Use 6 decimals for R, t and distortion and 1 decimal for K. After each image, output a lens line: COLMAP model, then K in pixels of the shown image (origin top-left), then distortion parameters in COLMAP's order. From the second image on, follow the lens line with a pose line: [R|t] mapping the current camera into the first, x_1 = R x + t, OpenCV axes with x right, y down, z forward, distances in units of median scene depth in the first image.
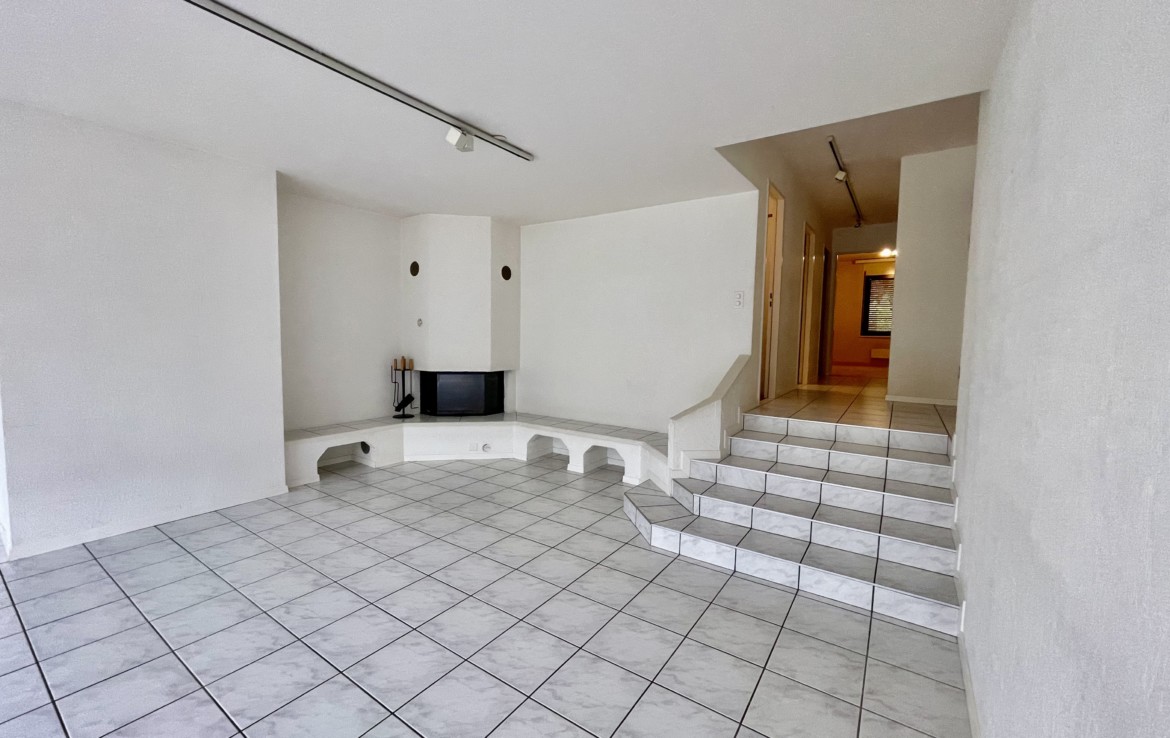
lens RADIAL K [[471.2, 0, 581.3], [0, 471.2, 367.0], [0, 0, 1]] dist [-0.002938, 0.001663]
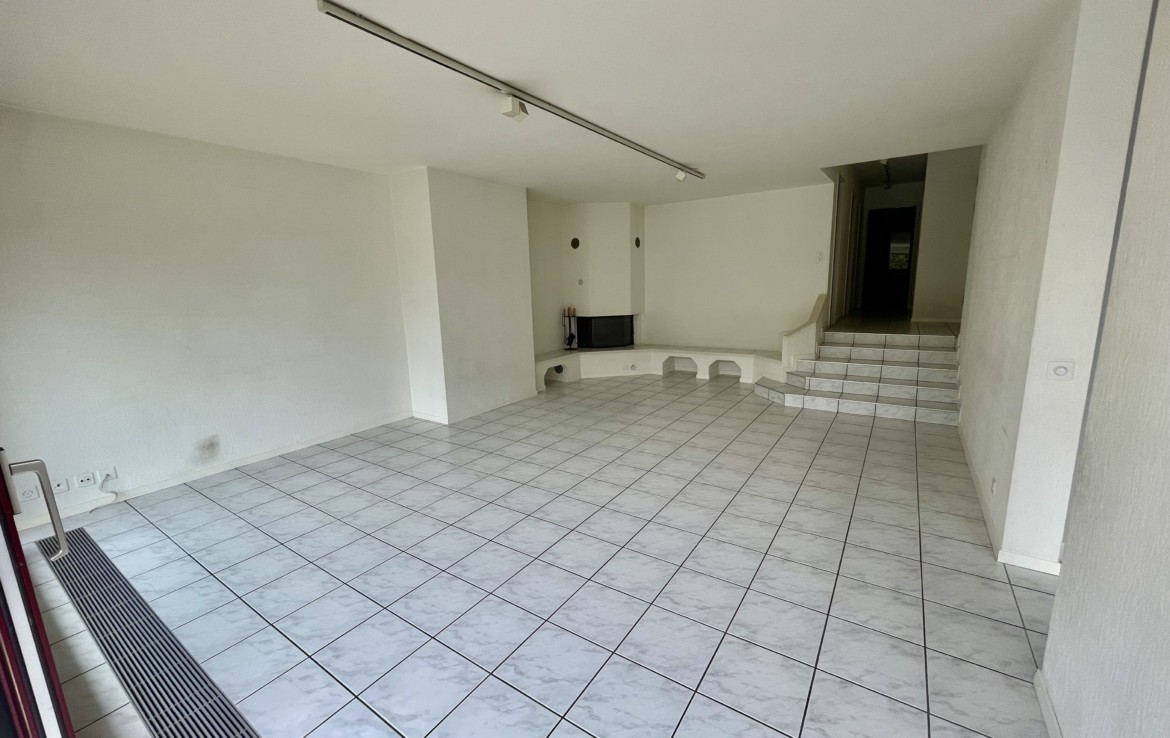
lens RADIAL K [[471.2, 0, 578.9], [0, 471.2, 371.8], [0, 0, 1]] dist [-0.002938, 0.001663]
pose [[0.998951, -0.045316, -0.006552, -0.428625], [0.045776, 0.991653, 0.120538, 0.002553], [0.001035, -0.120712, 0.992687, -0.526656]]
